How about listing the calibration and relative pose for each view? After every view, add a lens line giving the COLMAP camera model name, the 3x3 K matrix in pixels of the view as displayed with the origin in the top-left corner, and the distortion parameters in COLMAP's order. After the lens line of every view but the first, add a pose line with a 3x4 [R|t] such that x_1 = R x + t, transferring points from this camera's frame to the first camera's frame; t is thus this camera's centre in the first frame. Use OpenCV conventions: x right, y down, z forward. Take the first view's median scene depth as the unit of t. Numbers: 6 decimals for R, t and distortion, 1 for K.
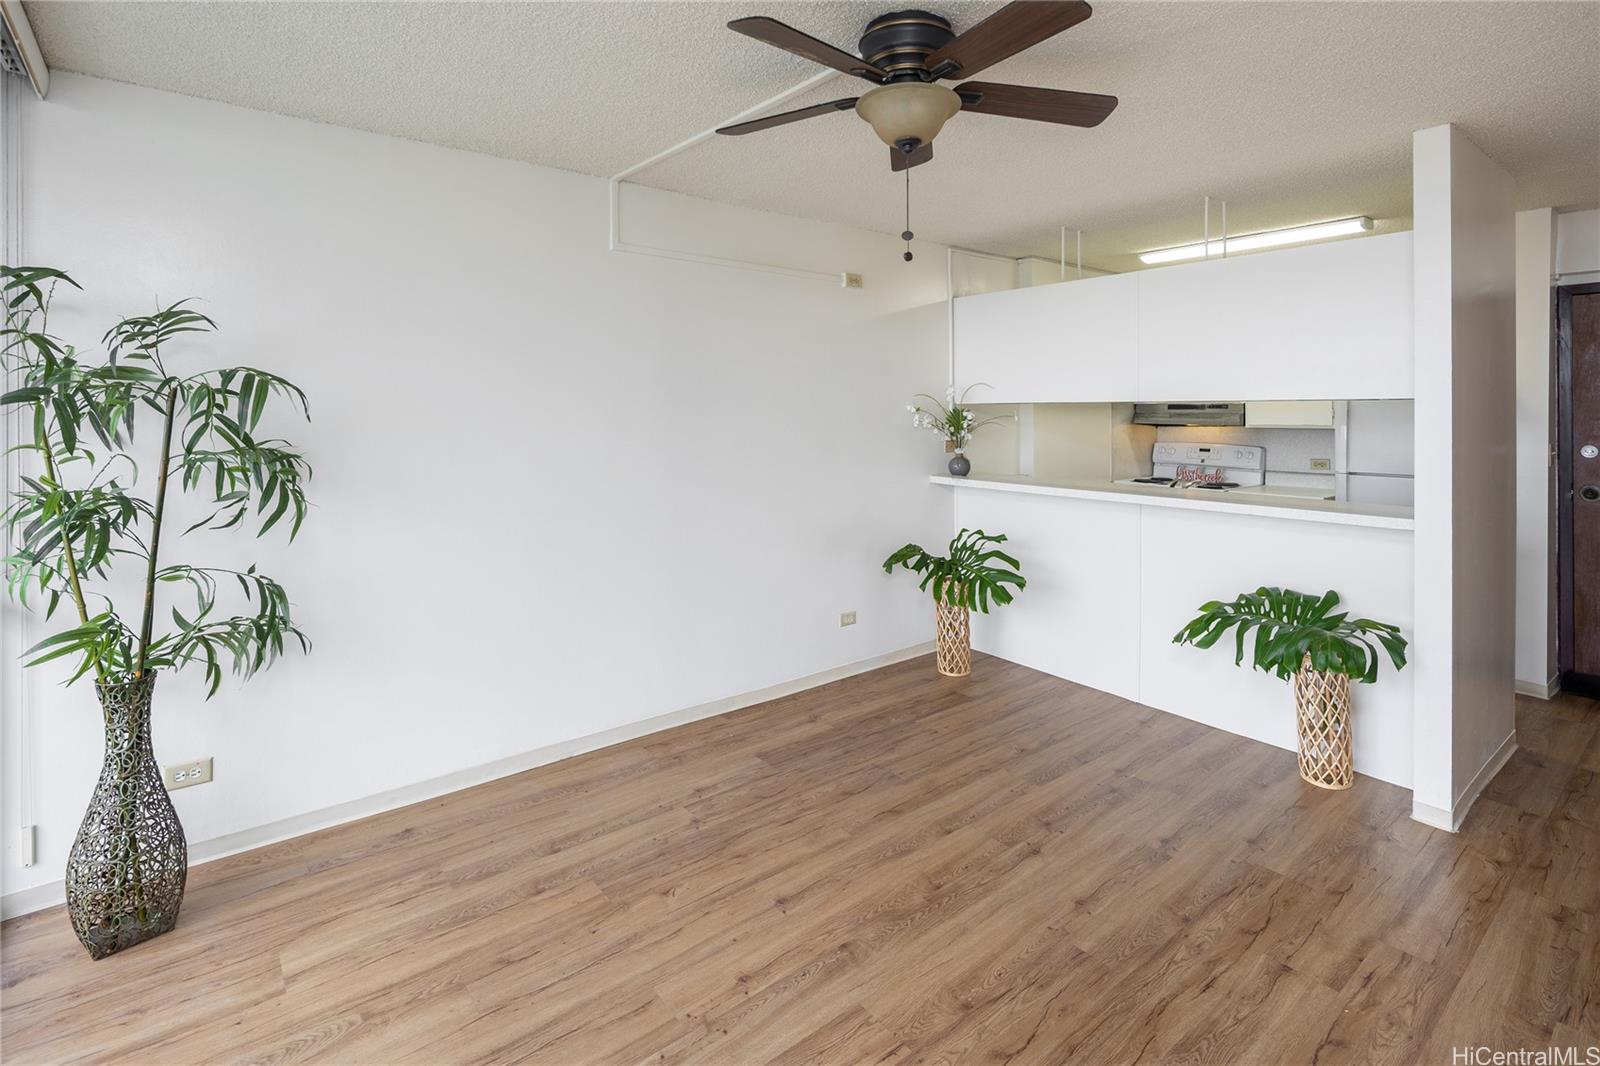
lens RADIAL K [[777.9, 0, 809.1], [0, 777.9, 410.1], [0, 0, 1]] dist [0.001308, -0.005693]
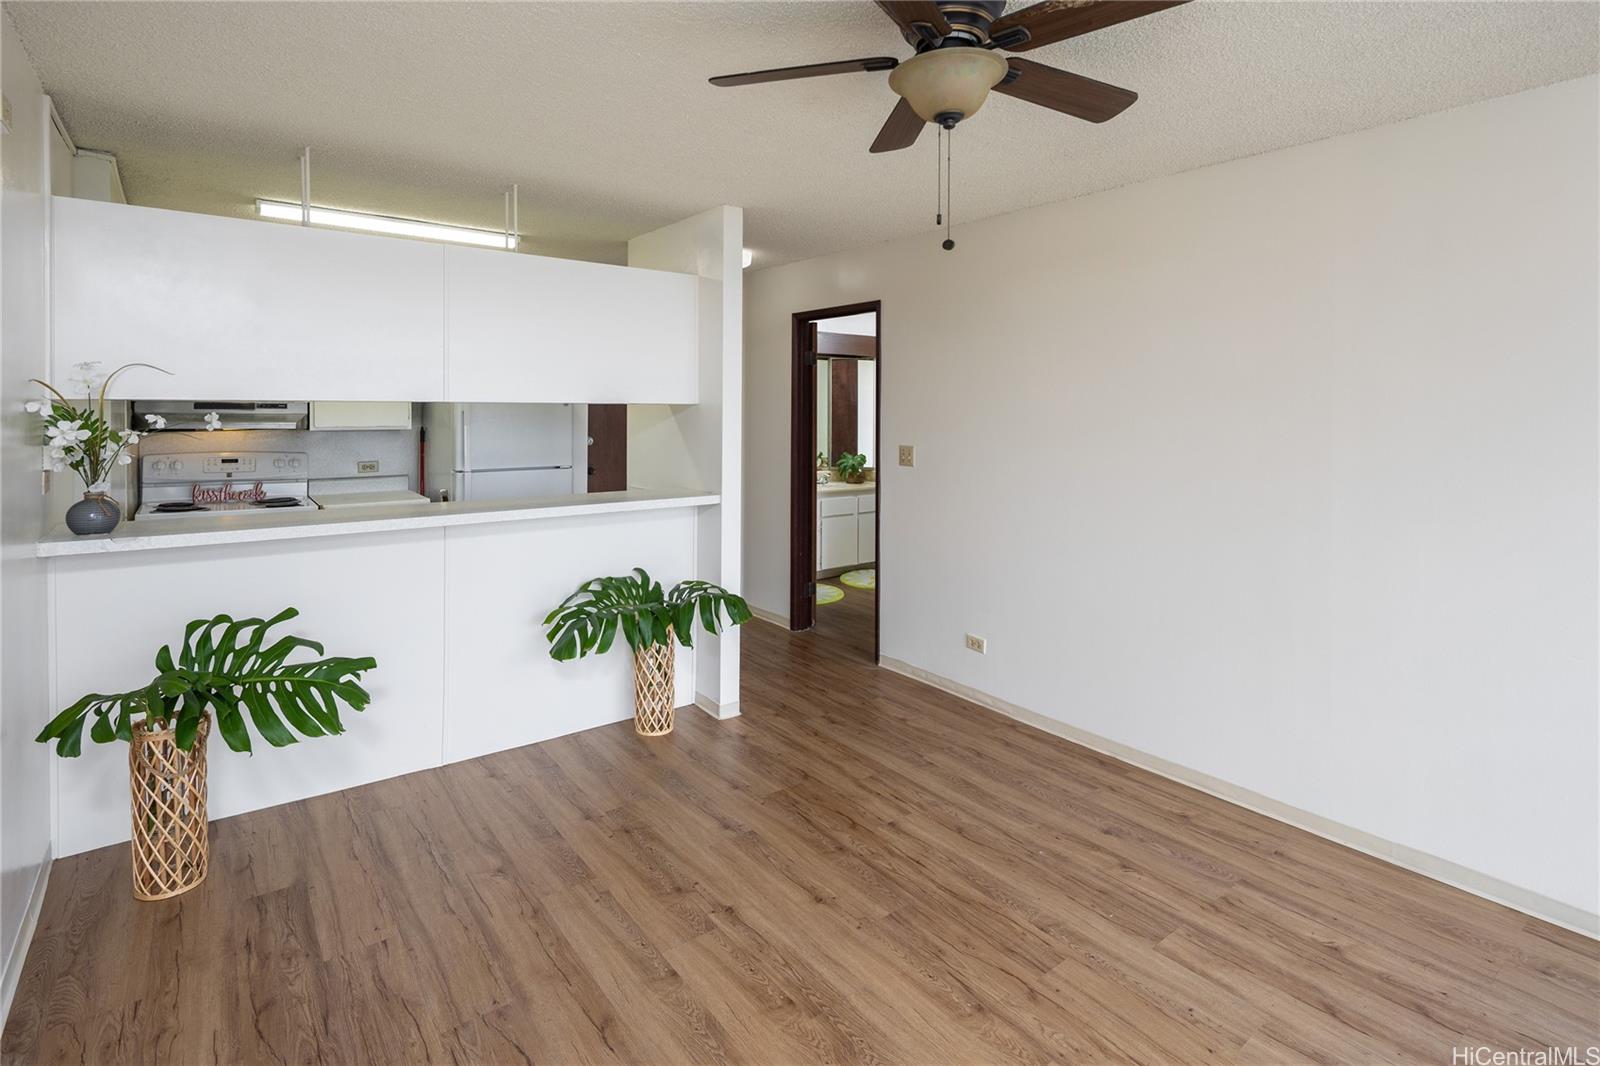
lens RADIAL K [[777.9, 0, 809.1], [0, 777.9, 410.1], [0, 0, 1]] dist [0.001308, -0.005693]
pose [[0.011398, -0.000079, 0.999935, -0.391146], [-0.004776, 0.999989, 0.000133, -0.003781], [-0.999924, -0.004777, 0.011398, 0.588221]]
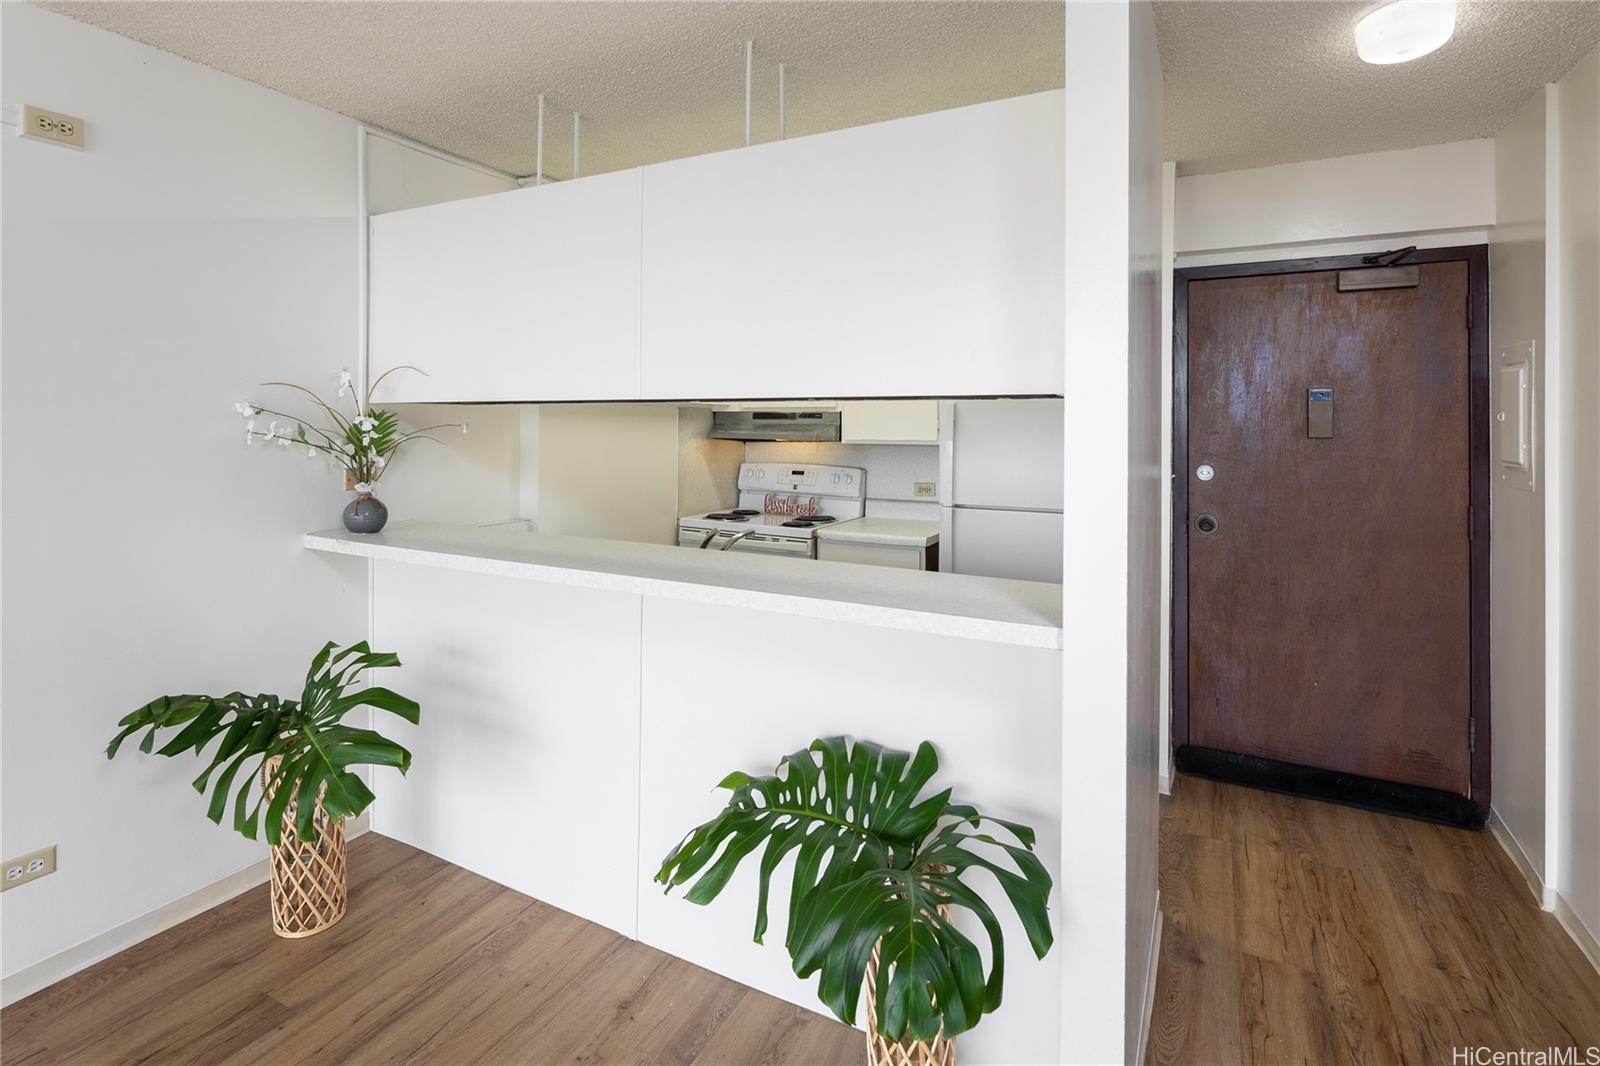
lens RADIAL K [[777.9, 0, 809.1], [0, 777.9, 410.1], [0, 0, 1]] dist [0.001308, -0.005693]
pose [[0.913133, 0.014601, 0.407401, 0.296333], [-0.007164, 0.999779, -0.019773, 0.006994], [-0.407600, 0.015137, 0.913035, 0.424507]]
